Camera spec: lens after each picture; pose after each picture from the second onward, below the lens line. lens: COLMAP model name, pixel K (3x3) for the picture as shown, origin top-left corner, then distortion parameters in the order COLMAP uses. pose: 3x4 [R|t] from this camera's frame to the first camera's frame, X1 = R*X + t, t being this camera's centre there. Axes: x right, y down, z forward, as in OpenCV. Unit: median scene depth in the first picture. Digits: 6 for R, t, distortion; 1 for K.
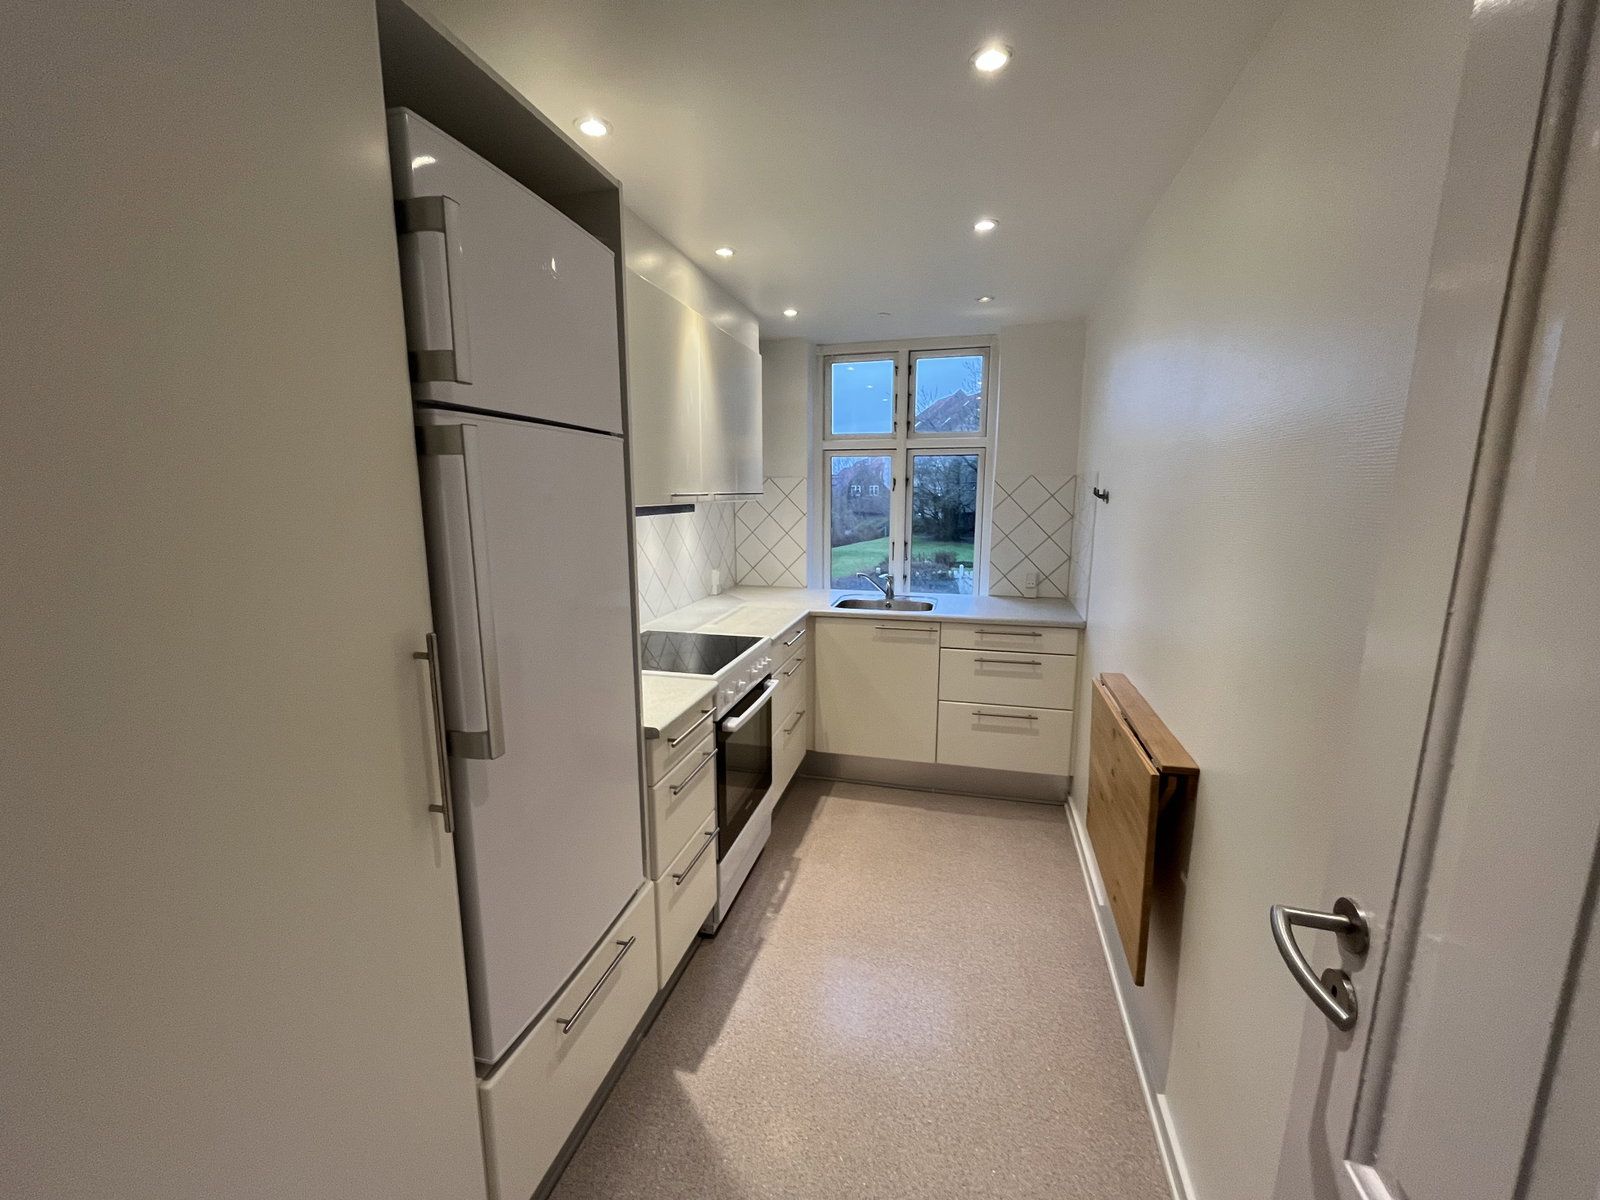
lens RADIAL K [[650.9, 0, 795.6], [0, 650.9, 596.2], [0, 0, 1]] dist [-0.001846, -0.000290]
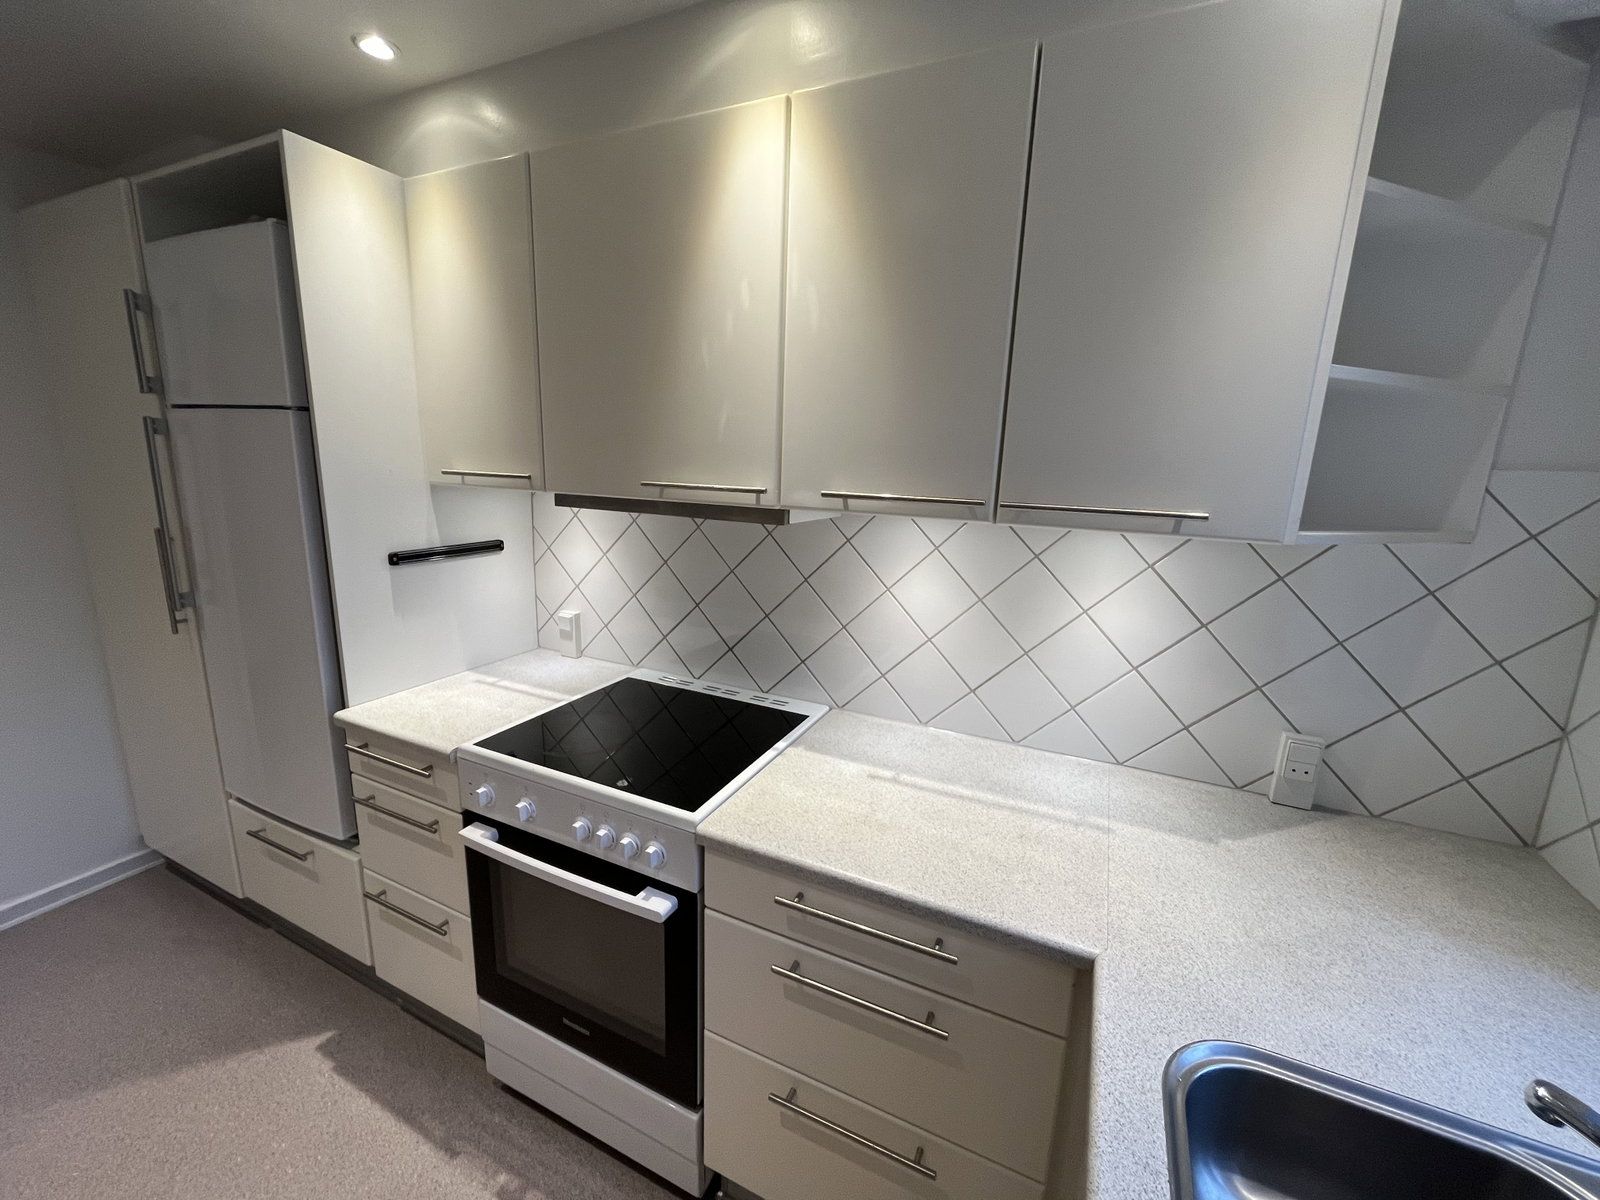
lens RADIAL K [[660.7, 0, 796.3], [0, 660.7, 575.1], [0, 0, 1]] dist [0.000459, -0.000185]
pose [[-0.192750, 0.201411, -0.960354, 0.288193], [-0.183145, 0.954124, 0.236864, -0.181372], [0.964005, 0.221540, -0.147020, 0.922772]]
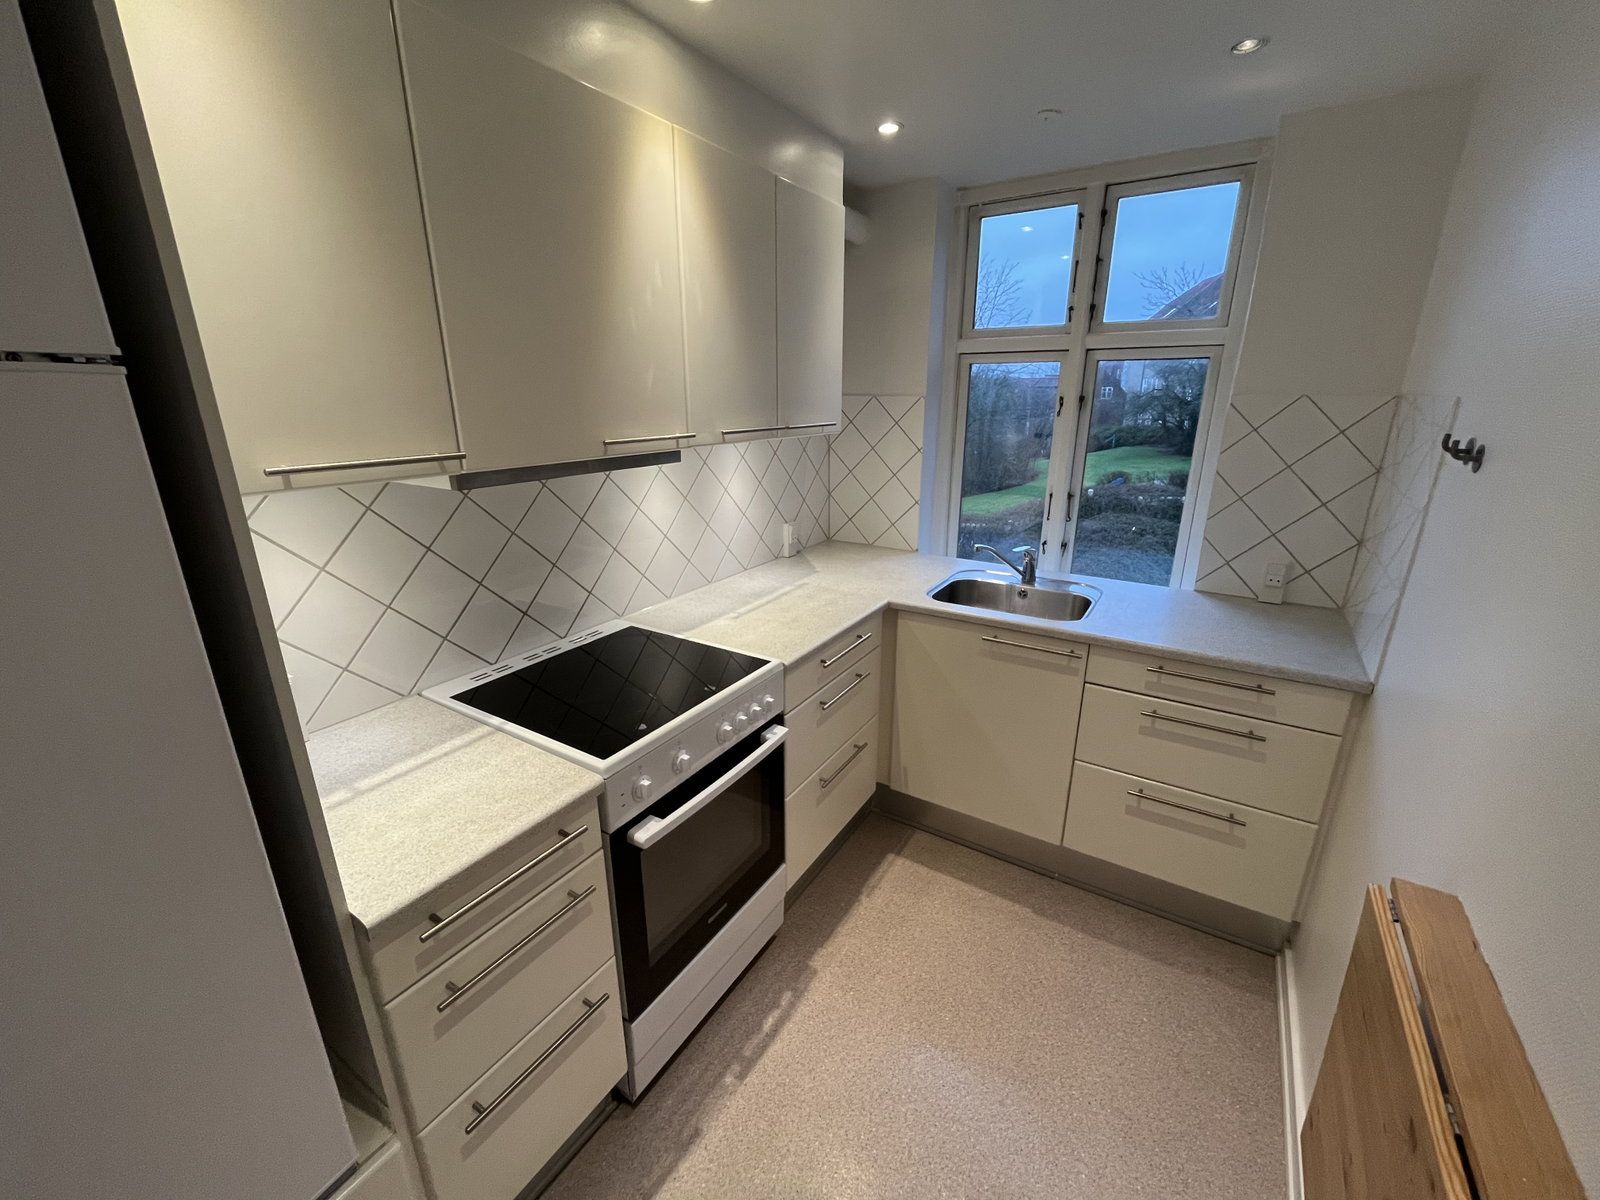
lens RADIAL K [[650.9, 0, 795.6], [0, 650.9, 596.2], [0, 0, 1]] dist [-0.001846, -0.000290]
pose [[0.951265, 0.089957, -0.294962, 0.135117], [-0.047165, 0.987694, 0.149116, -0.083650], [0.304746, -0.127937, 0.943802, 0.335796]]
